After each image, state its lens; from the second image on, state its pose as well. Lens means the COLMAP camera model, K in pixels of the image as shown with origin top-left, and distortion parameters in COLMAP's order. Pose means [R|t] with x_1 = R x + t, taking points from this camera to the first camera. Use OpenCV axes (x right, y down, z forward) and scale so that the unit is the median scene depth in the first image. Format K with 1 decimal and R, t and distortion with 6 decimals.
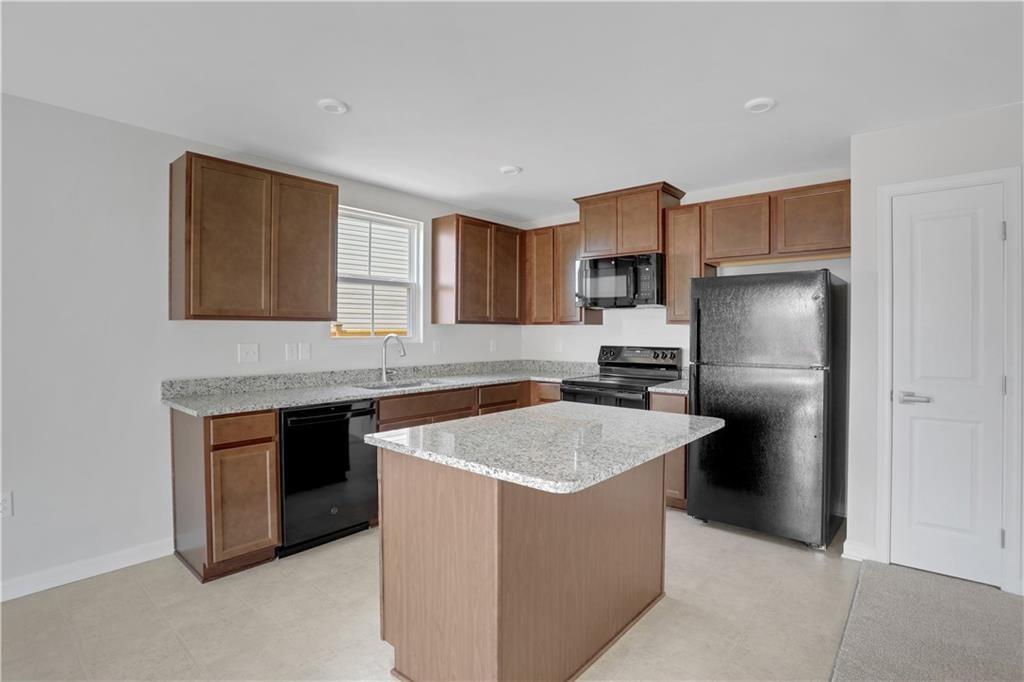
lens RADIAL K [[507.2, 0, 519.1], [0, 507.2, 337.2], [0, 0, 1]] dist [-0.074218, 0.028381]
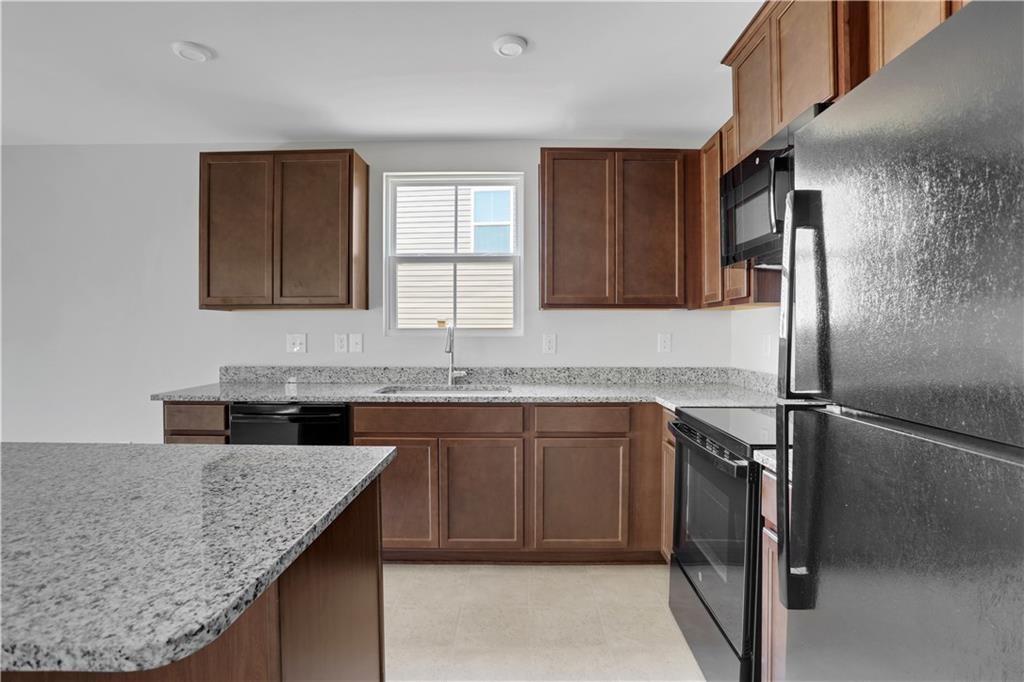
lens RADIAL K [[507.2, 0, 519.1], [0, 507.2, 337.2], [0, 0, 1]] dist [-0.074218, 0.028381]
pose [[0.643729, 0.006583, -0.765225, 0.401030], [-0.007159, 0.999971, 0.002581, 0.011311], [0.765220, 0.003817, 0.643758, 0.567016]]
